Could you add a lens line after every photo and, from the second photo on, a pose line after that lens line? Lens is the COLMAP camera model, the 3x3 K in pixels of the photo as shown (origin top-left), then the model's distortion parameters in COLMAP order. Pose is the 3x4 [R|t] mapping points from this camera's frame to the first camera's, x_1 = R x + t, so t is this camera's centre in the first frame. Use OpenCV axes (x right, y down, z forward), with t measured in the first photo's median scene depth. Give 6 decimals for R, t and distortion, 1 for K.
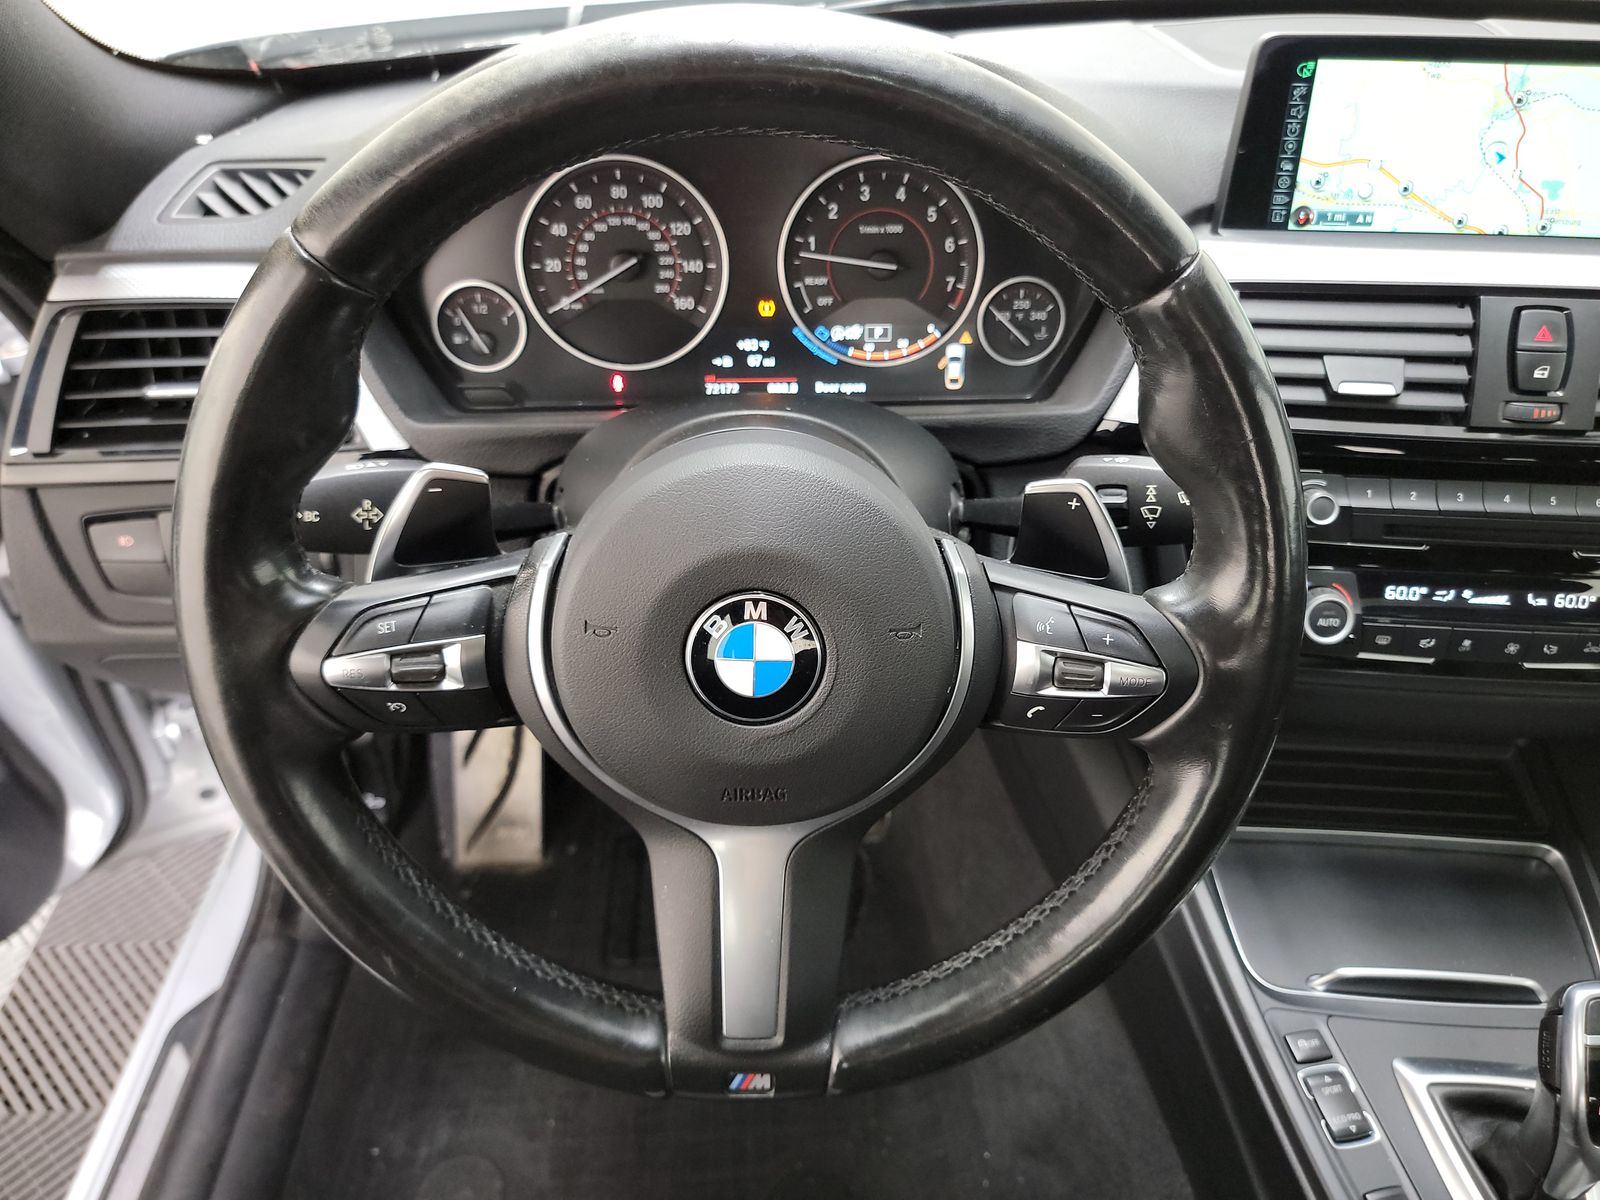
lens RADIAL K [[1115.2, 0, 810.4], [0, 1115.2, 591.1], [0, 0, 1]] dist [0.046081, -0.039496]
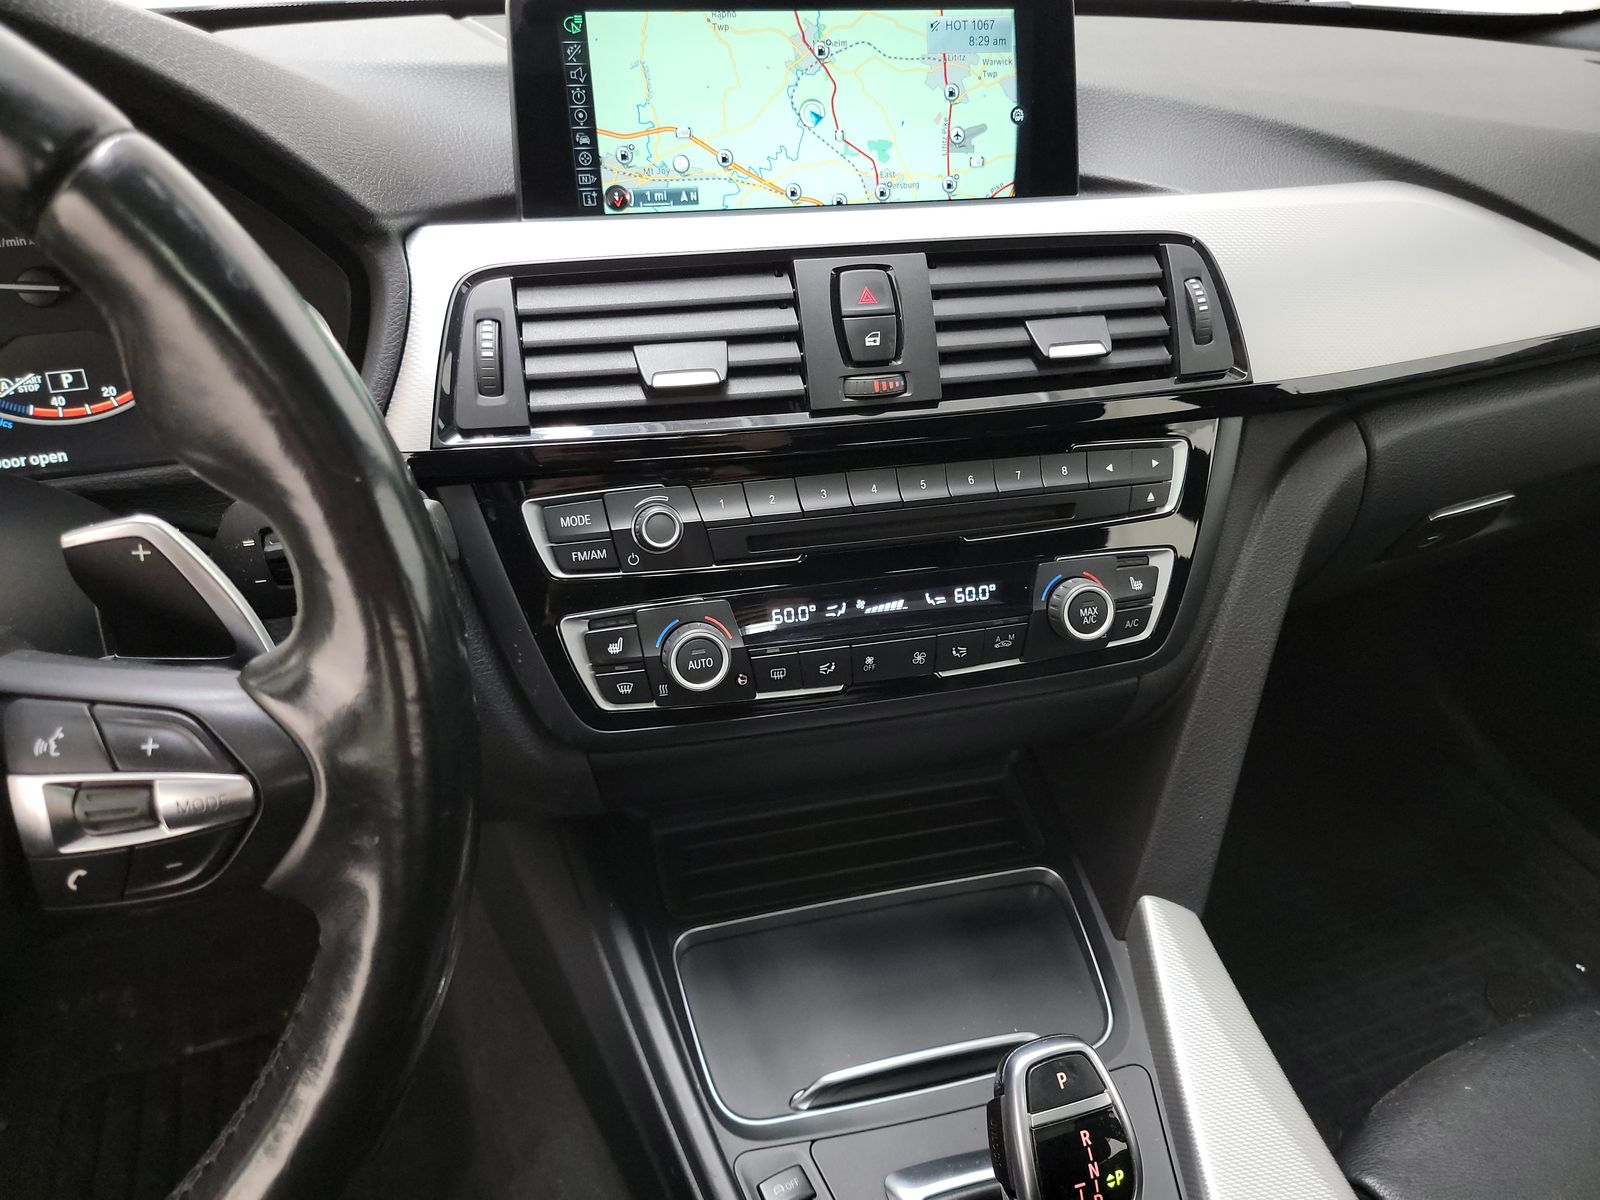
lens RADIAL K [[1115.2, 0, 809.5], [0, 1115.2, 614.8], [0, 0, 1]] dist [0.046081, -0.039496]
pose [[0.954580, -0.158620, 0.252225, 0.329923], [0.177204, 0.982767, -0.052609, 0.048221], [-0.239534, 0.094915, 0.966237, 0.189650]]
